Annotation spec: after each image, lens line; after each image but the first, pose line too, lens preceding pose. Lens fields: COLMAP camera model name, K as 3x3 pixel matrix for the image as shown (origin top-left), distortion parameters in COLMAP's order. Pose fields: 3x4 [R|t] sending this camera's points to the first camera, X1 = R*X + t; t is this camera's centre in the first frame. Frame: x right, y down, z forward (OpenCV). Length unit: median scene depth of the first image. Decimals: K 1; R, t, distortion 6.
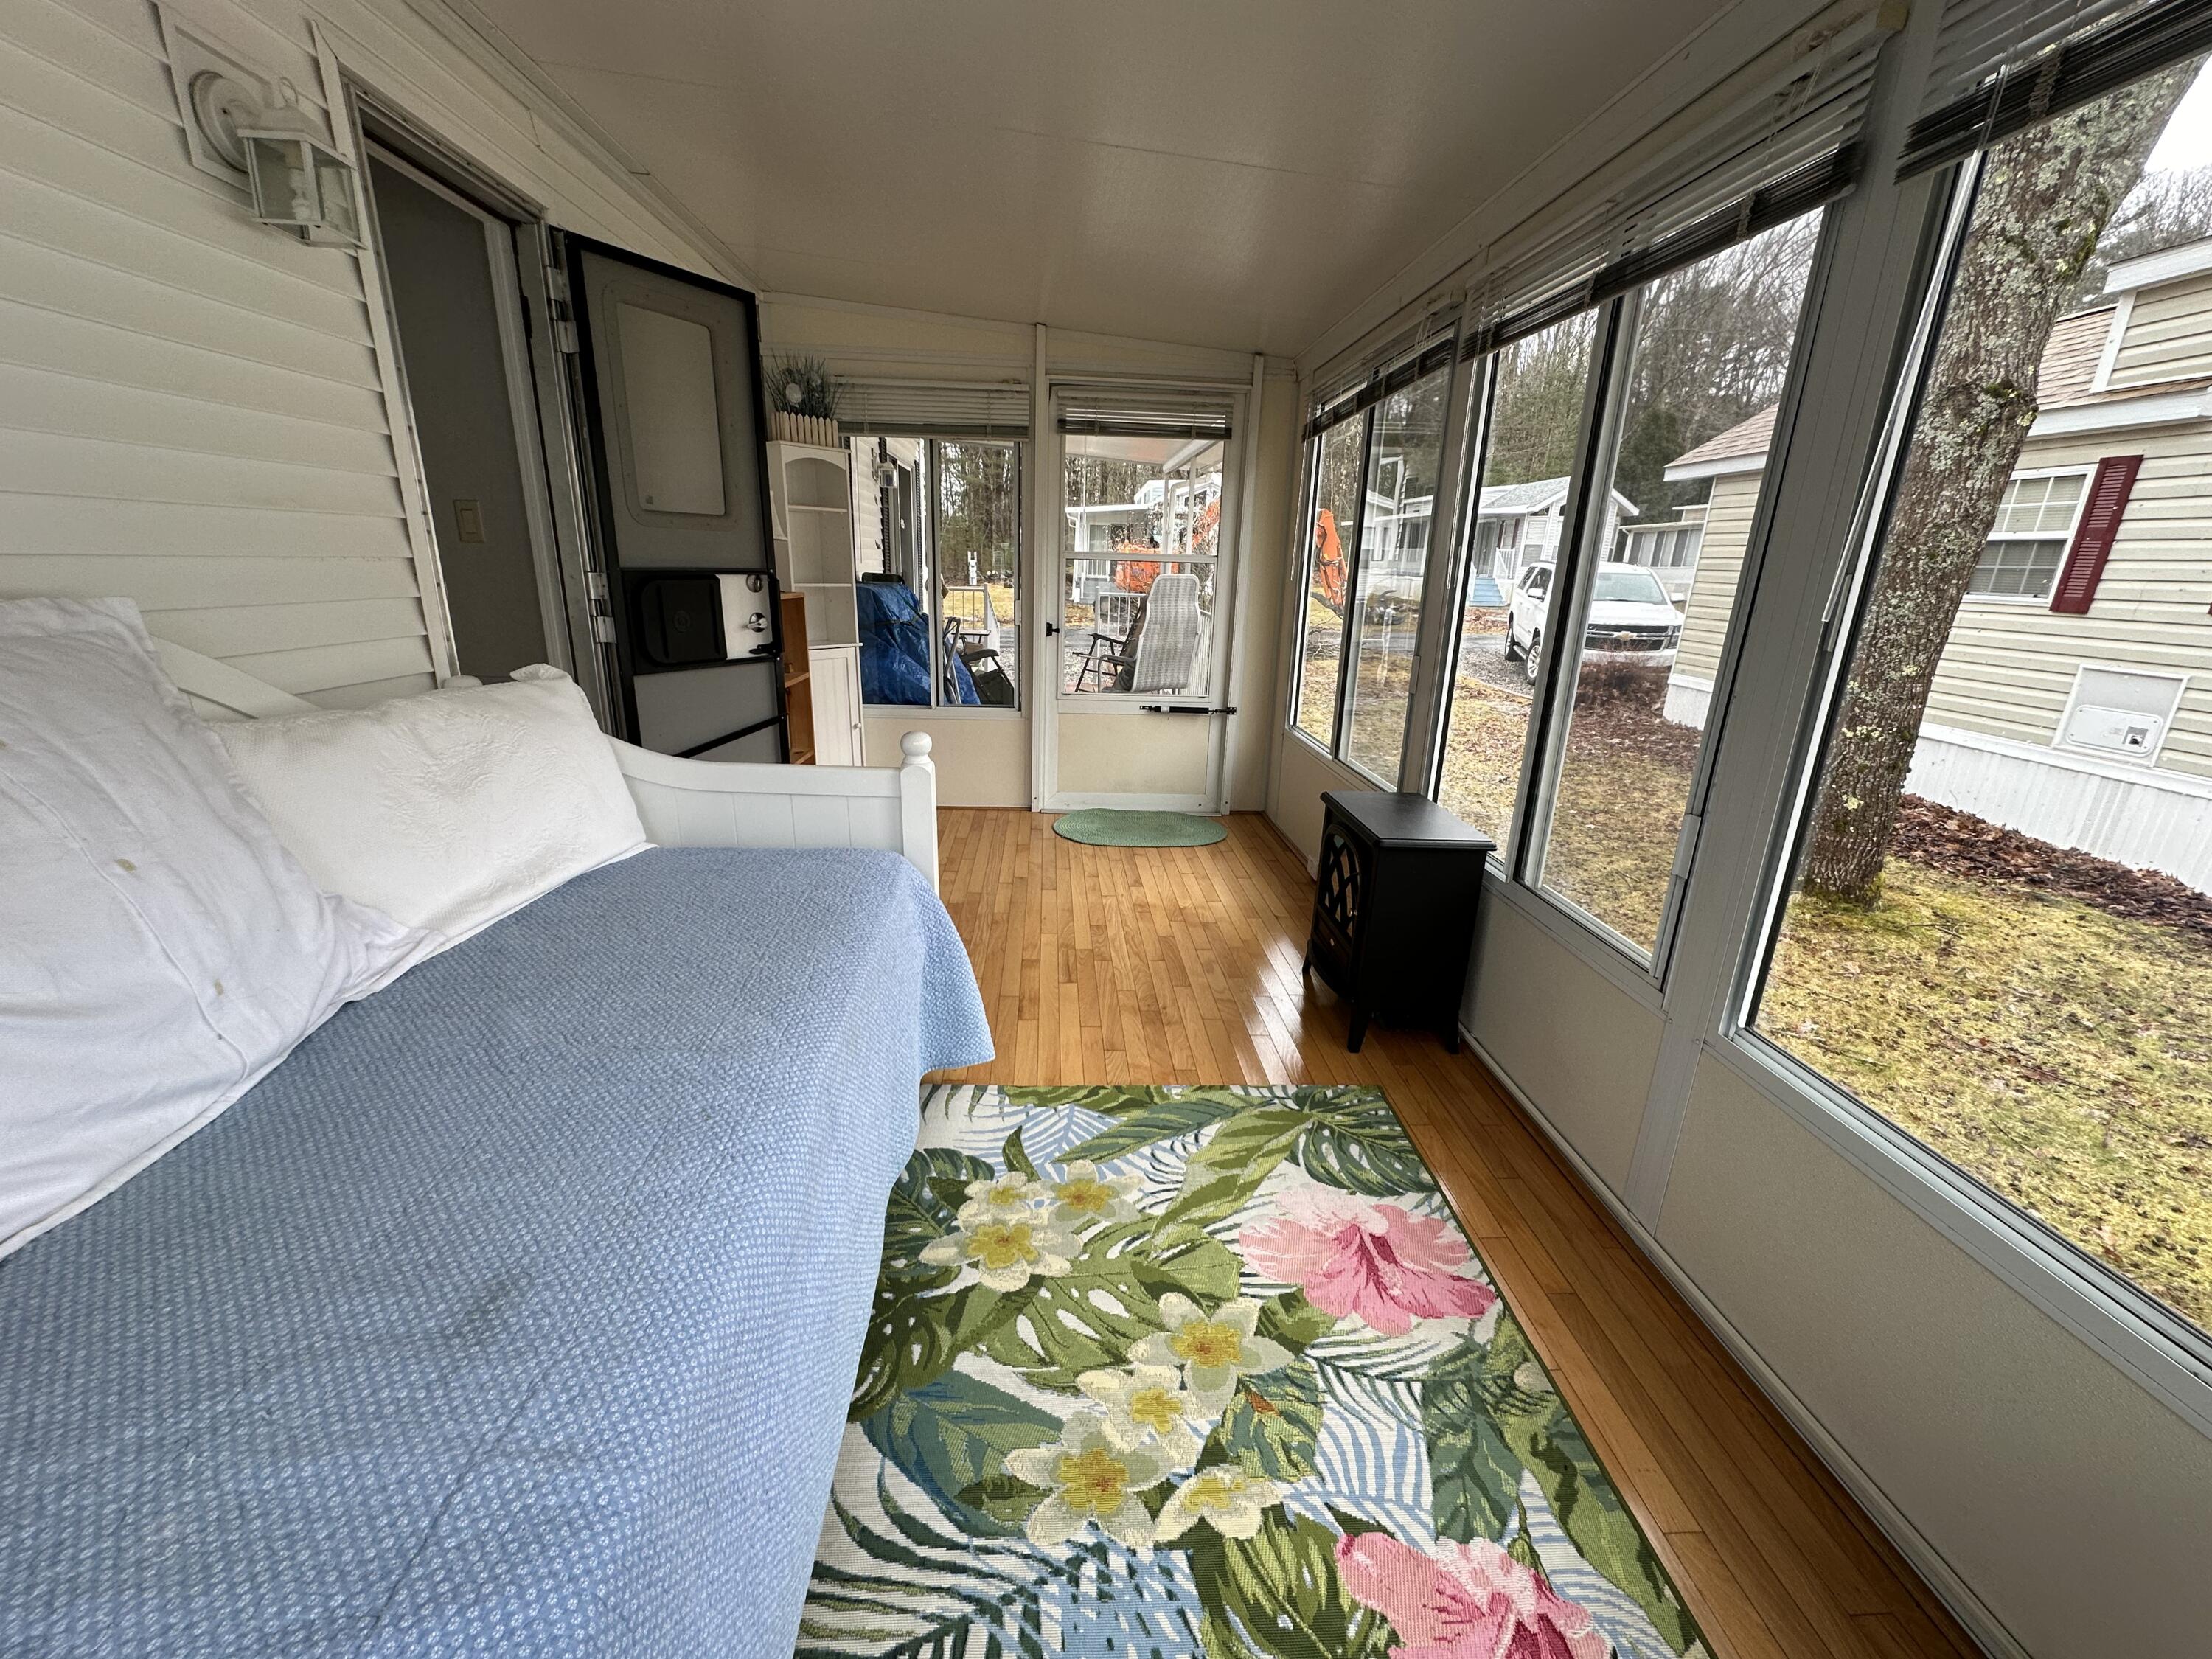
lens RADIAL K [[881.6, 0, 1109.8], [0, 881.6, 829.2], [0, 0, 1]] dist [0.000485, -0.000182]
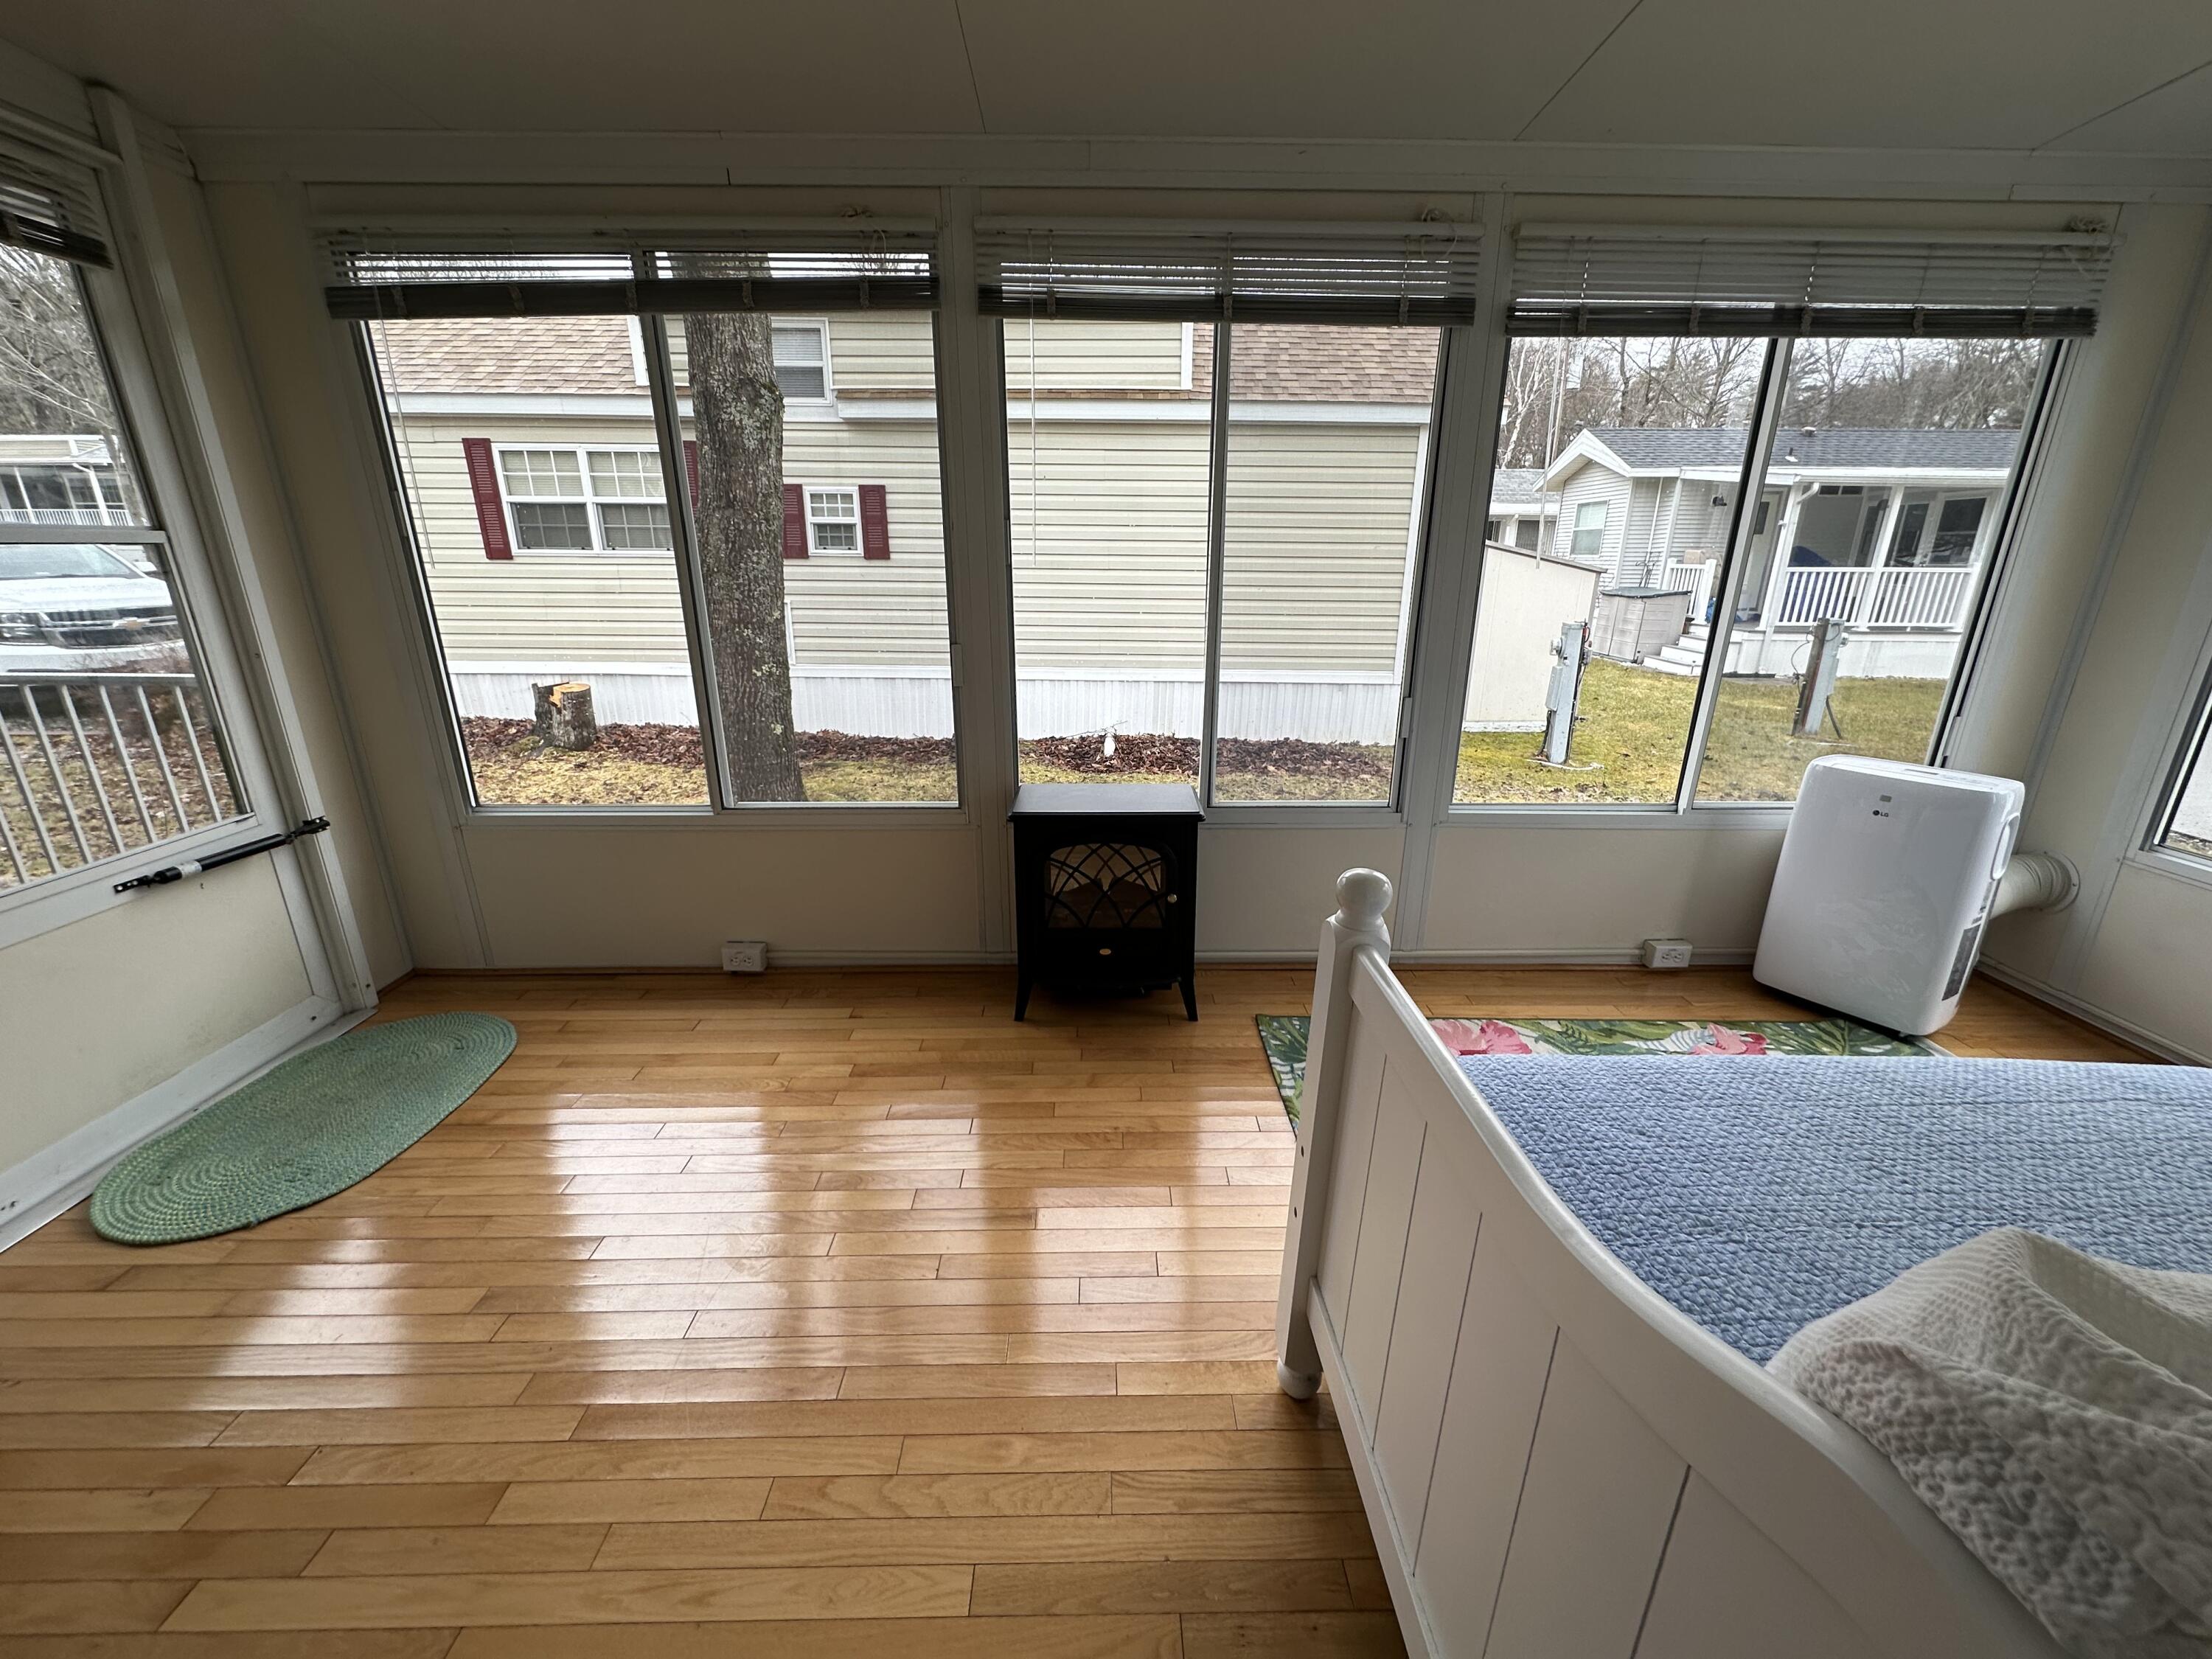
lens RADIAL K [[881.6, 0, 1109.8], [0, 881.6, 829.2], [0, 0, 1]] dist [0.000485, -0.000182]
pose [[0.031216, -0.333278, 0.942312, -0.340393], [0.287846, 0.905828, 0.310838, -0.159435], [-0.957168, 0.261538, 0.124209, 0.488633]]
